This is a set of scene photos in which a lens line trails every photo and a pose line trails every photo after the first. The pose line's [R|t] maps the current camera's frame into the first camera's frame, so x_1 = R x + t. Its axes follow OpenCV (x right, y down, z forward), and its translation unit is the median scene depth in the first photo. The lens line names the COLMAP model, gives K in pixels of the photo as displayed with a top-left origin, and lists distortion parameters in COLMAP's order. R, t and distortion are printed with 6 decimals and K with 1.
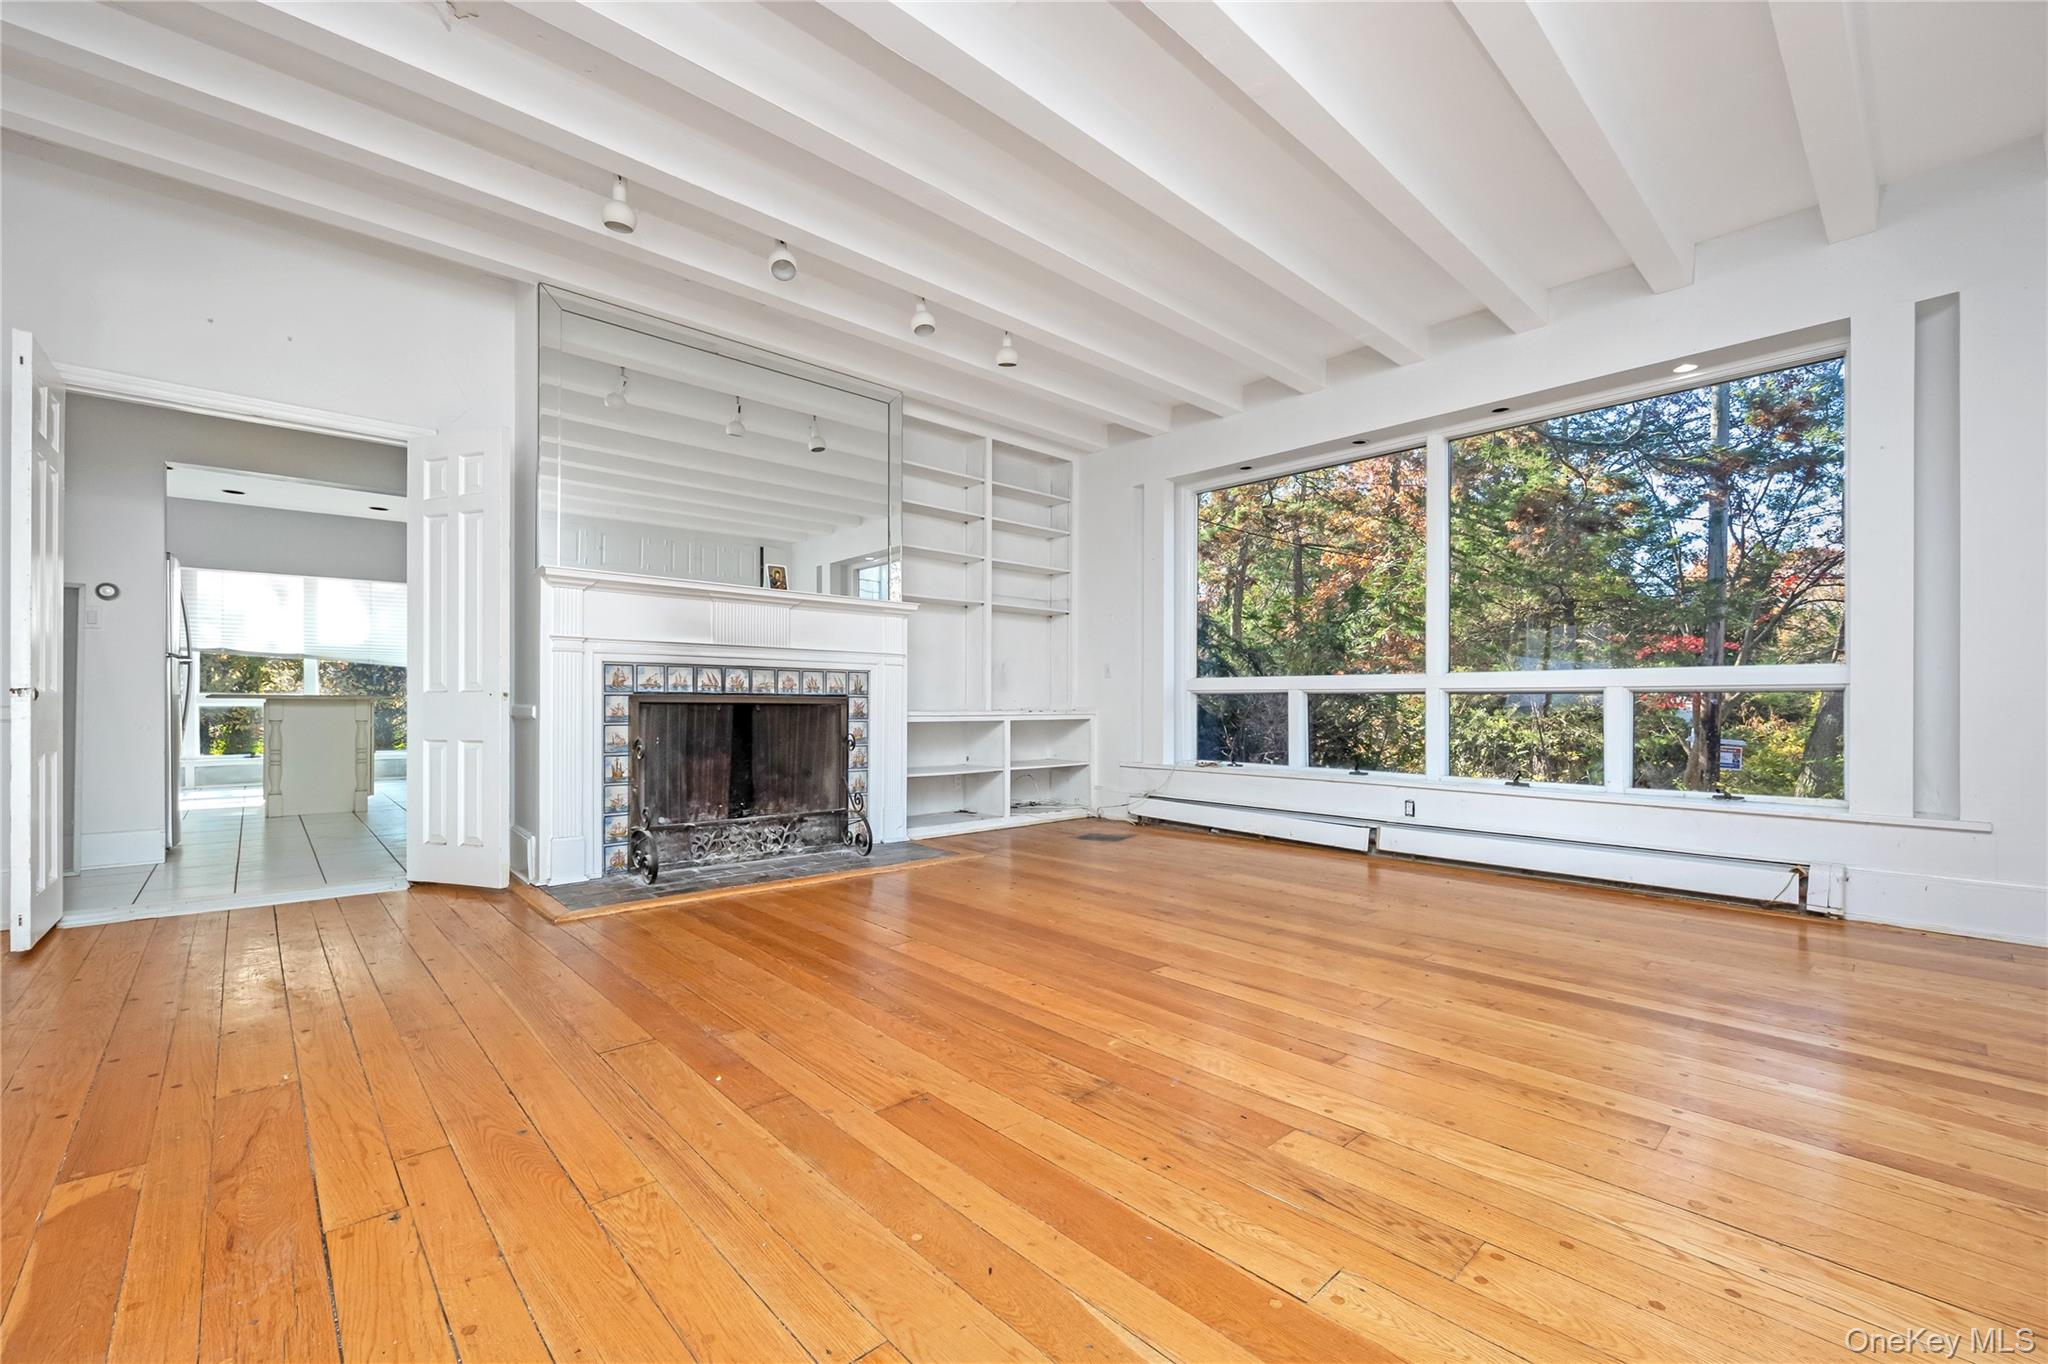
lens RADIAL K [[846.0, 0, 1023.5], [0, 846.0, 704.0], [0, 0, 1]] dist [0.000332, 0.000375]
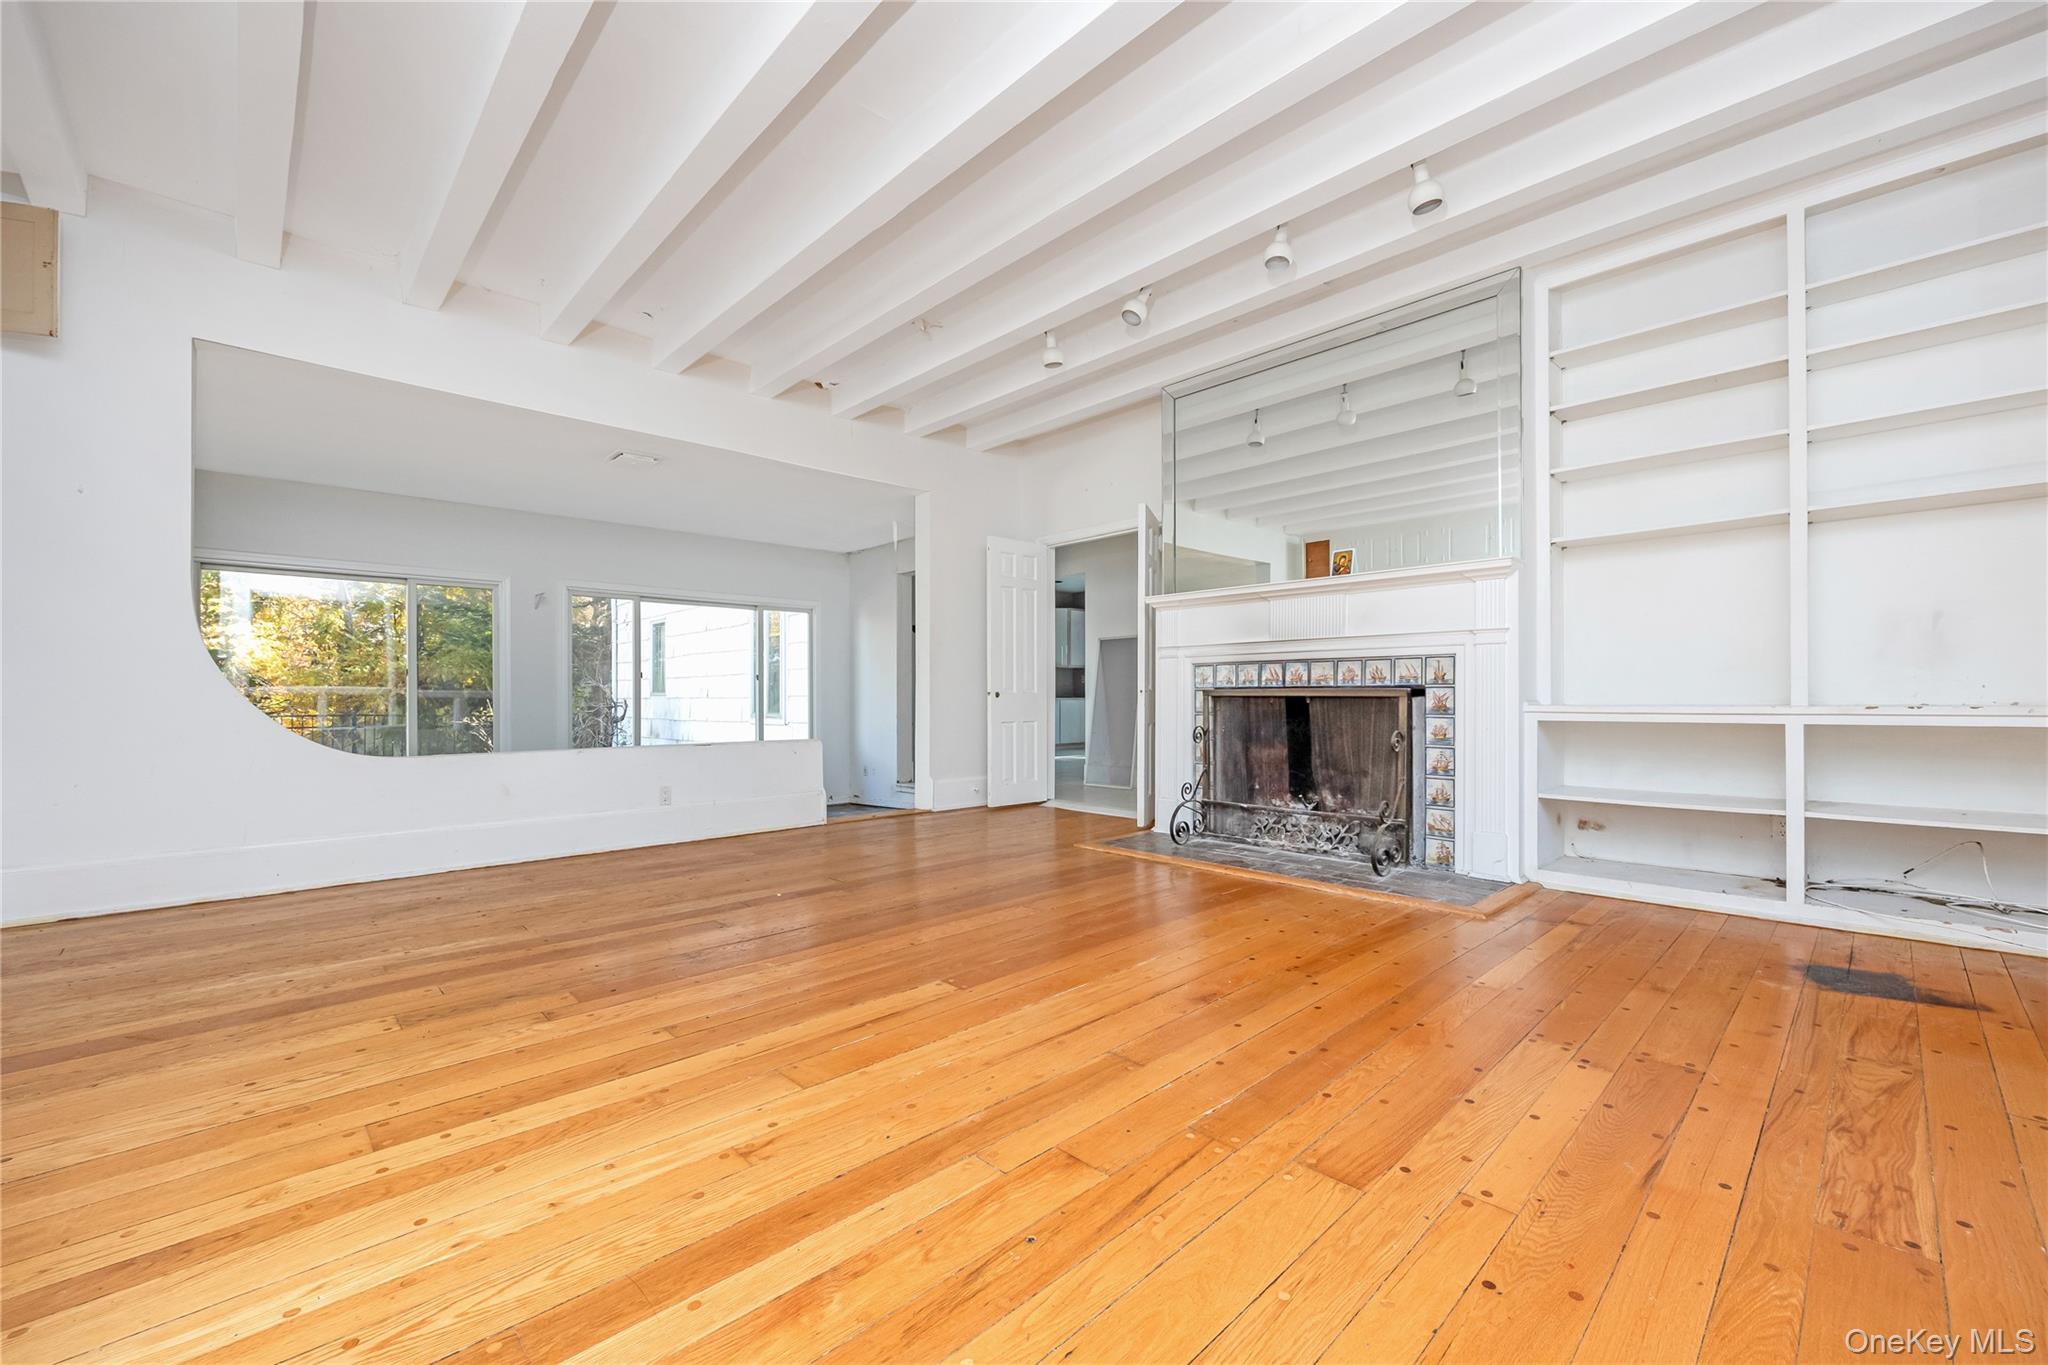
lens RADIAL K [[821.3, 0, 1023.7], [0, 821.3, 696.3], [0, 0, 1]] dist [-0.000145, -0.000260]
pose [[0.014024, -0.004741, -0.999890, 0.661933], [0.004325, 0.999980, -0.004681, 0.002553], [0.999892, -0.004259, 0.014044, 0.671857]]
